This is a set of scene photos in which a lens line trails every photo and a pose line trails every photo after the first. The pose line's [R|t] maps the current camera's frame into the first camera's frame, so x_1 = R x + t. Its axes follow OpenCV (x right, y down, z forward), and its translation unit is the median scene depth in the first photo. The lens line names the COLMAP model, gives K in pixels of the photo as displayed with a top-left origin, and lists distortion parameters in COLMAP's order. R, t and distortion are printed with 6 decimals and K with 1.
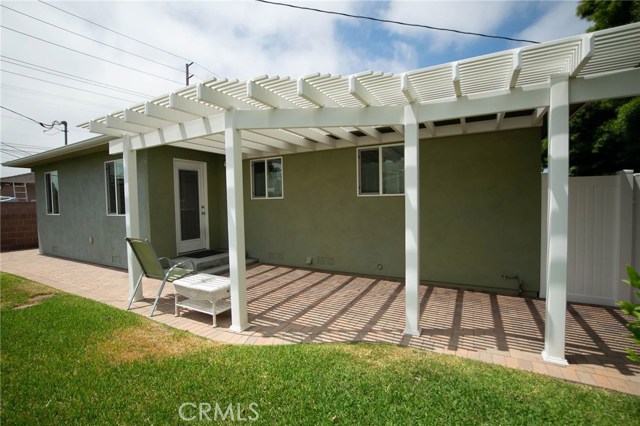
lens RADIAL K [[285.1, 0, 320.7], [0, 285.1, 211.5], [0, 0, 1]] dist [-0.035899, 0.005808]
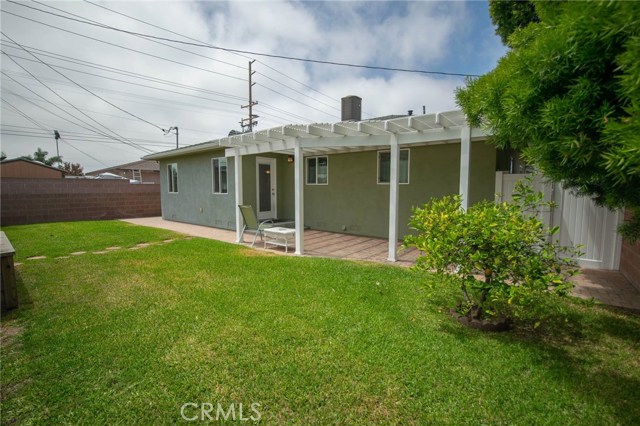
lens RADIAL K [[285.1, 0, 320.7], [0, 285.1, 211.5], [0, 0, 1]] dist [-0.035899, 0.005808]
pose [[0.984015, 0.034133, -0.174786, 0.090502], [-0.025261, 0.998289, 0.052735, 0.014841], [0.176287, -0.047476, 0.983193, -0.436249]]
